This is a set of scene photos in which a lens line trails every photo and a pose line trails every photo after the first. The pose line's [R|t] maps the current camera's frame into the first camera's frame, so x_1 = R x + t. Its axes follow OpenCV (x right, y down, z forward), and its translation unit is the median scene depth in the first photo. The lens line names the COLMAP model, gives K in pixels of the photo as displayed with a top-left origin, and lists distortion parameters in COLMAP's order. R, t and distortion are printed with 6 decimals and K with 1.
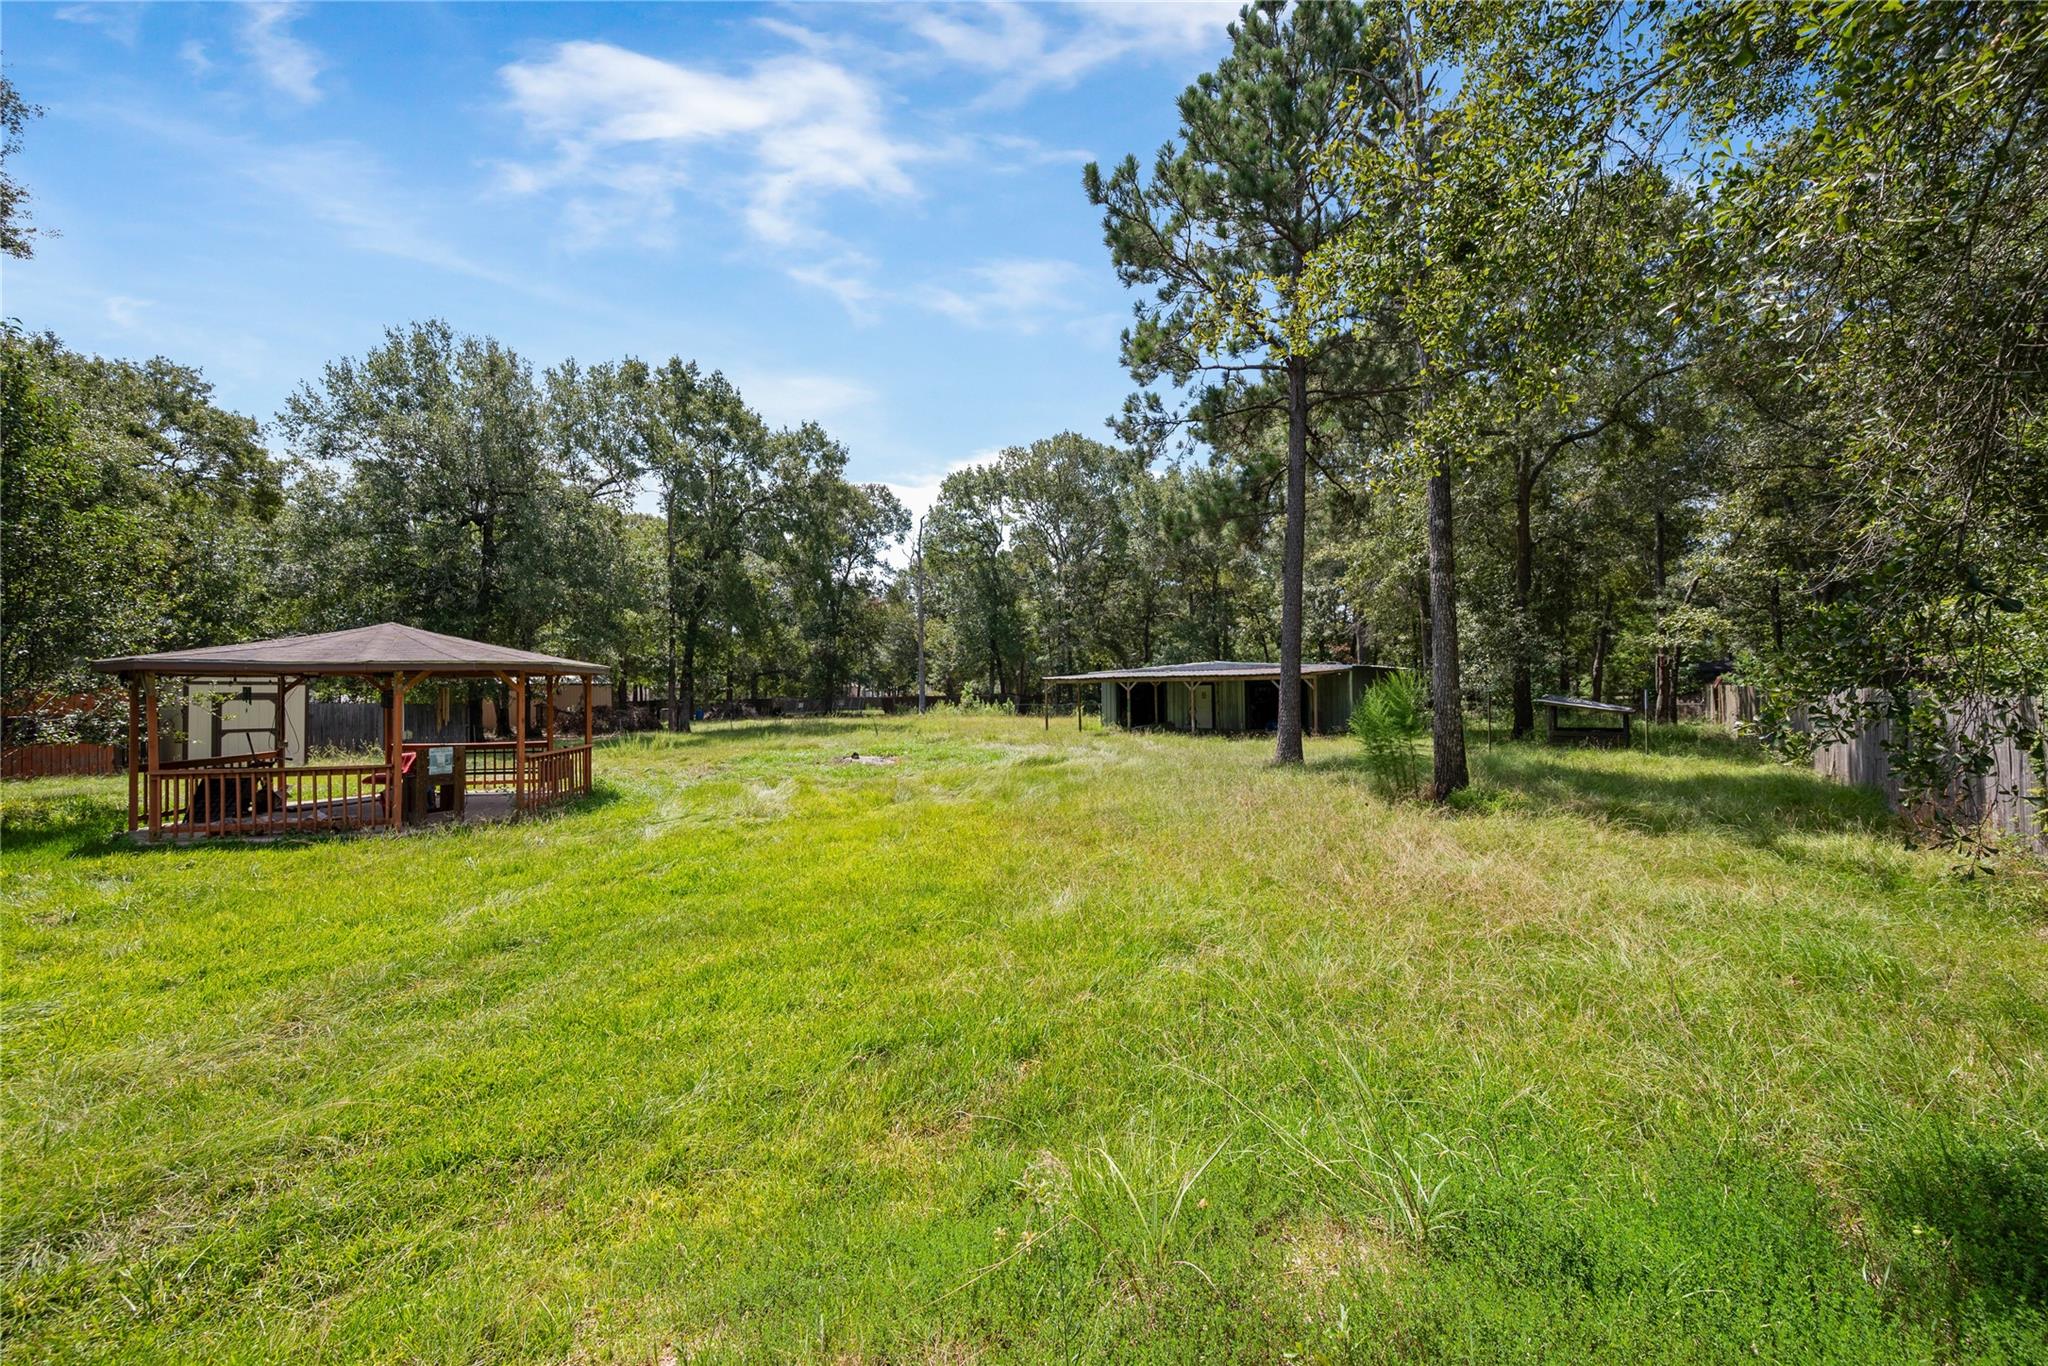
lens RADIAL K [[810.7, 0, 1033.7], [0, 810.7, 677.8], [0, 0, 1]] dist [0.000908, 0.000228]
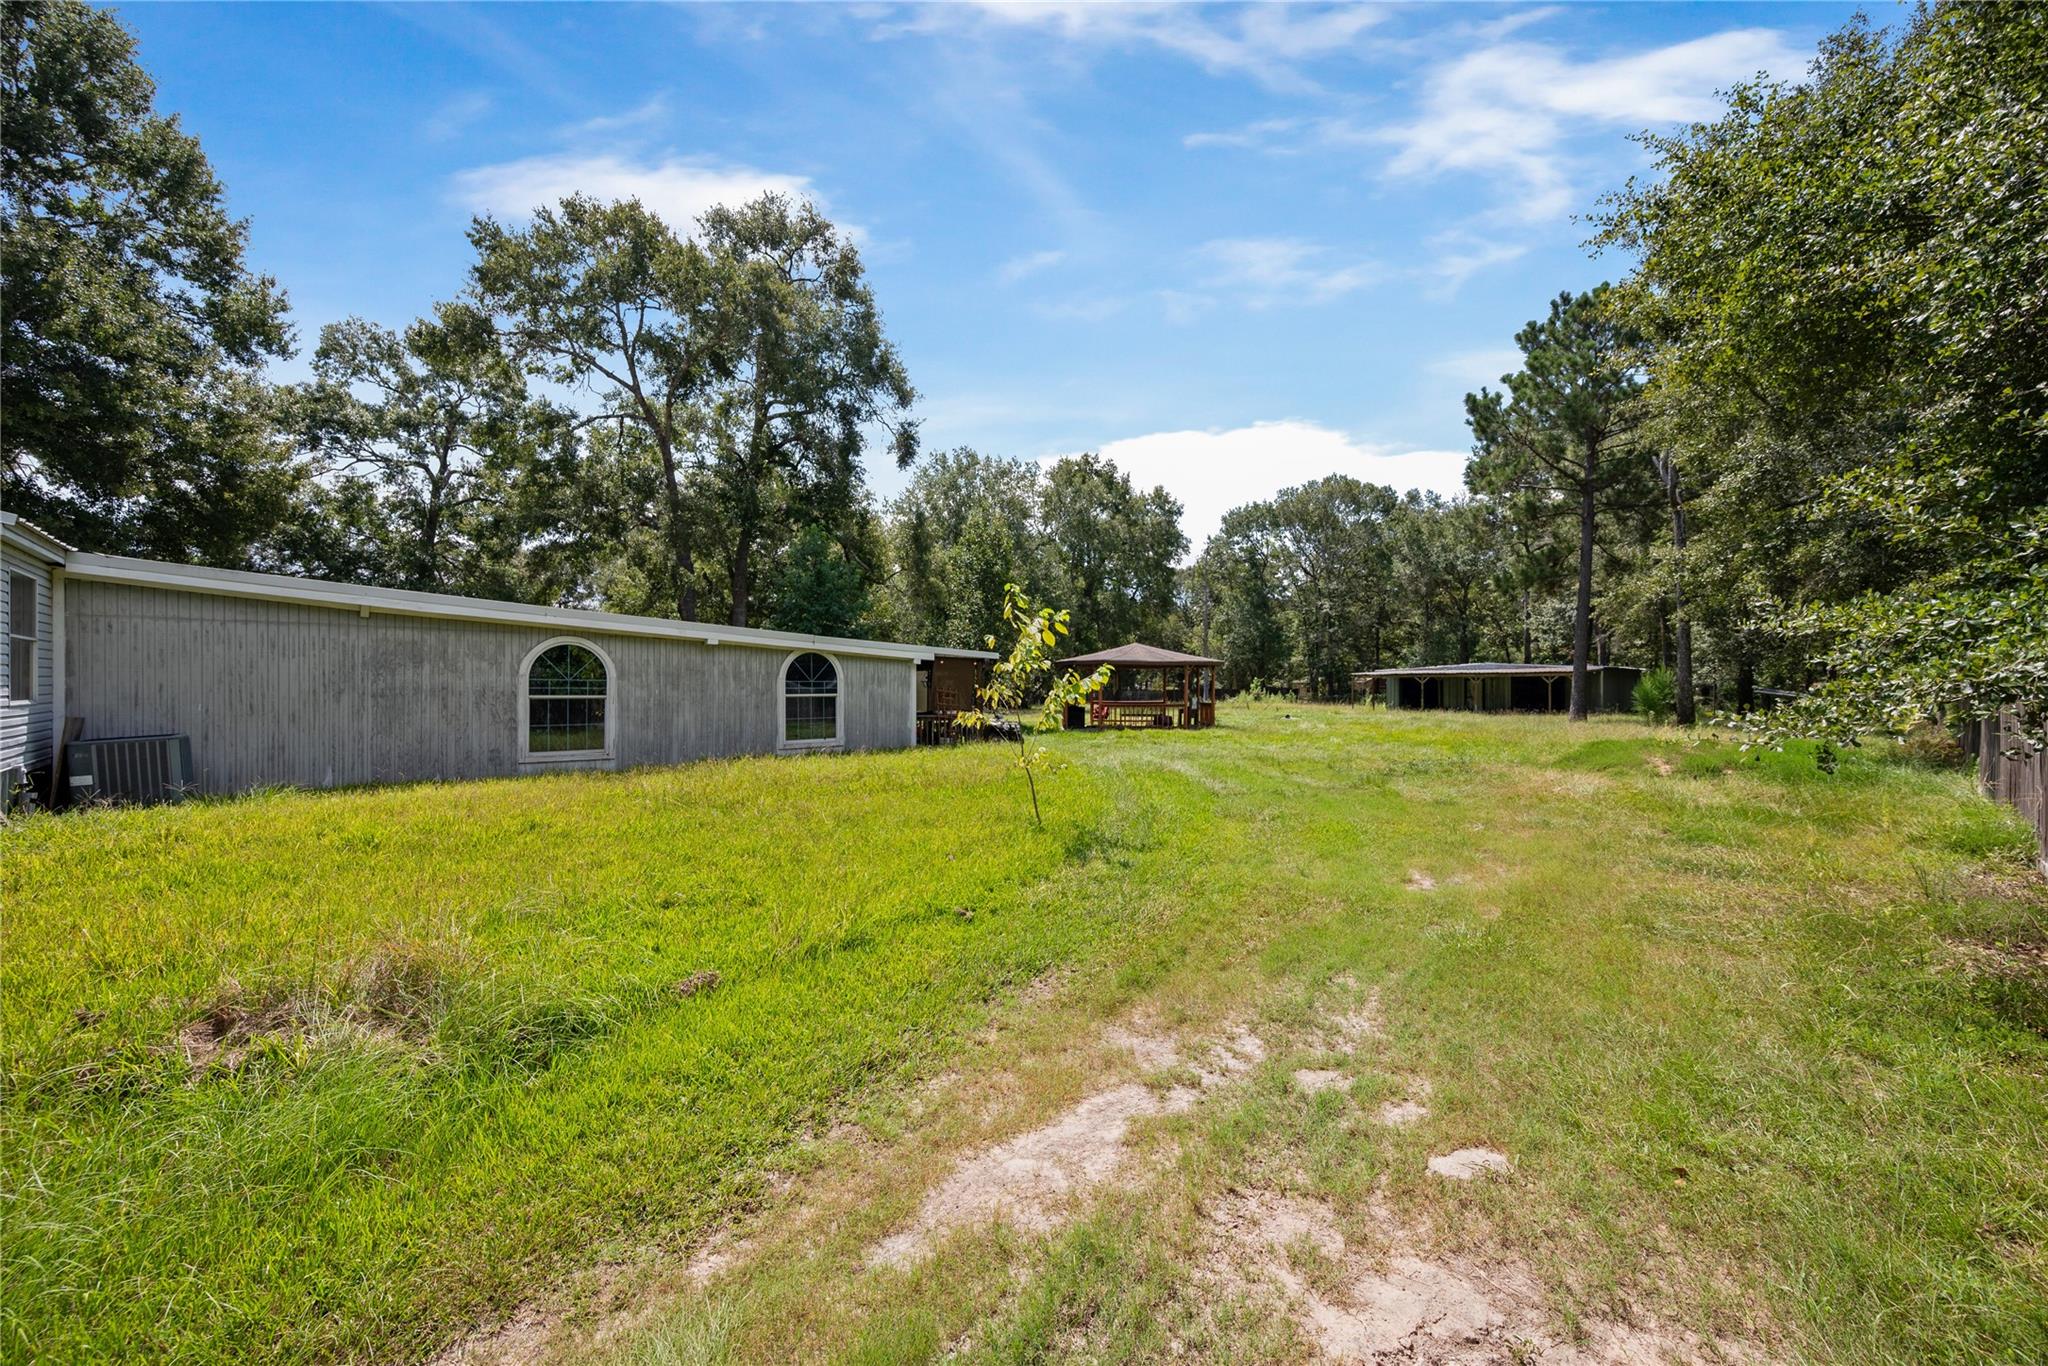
lens RADIAL K [[810.7, 0, 1018.7], [0, 810.7, 698.6], [0, 0, 1]] dist [0.000908, 0.000228]
pose [[0.976788, 0.017814, -0.213465, -1.189084], [-0.011706, 0.999486, 0.029842, 0.041899], [0.213887, -0.026650, 0.976495, -2.345672]]
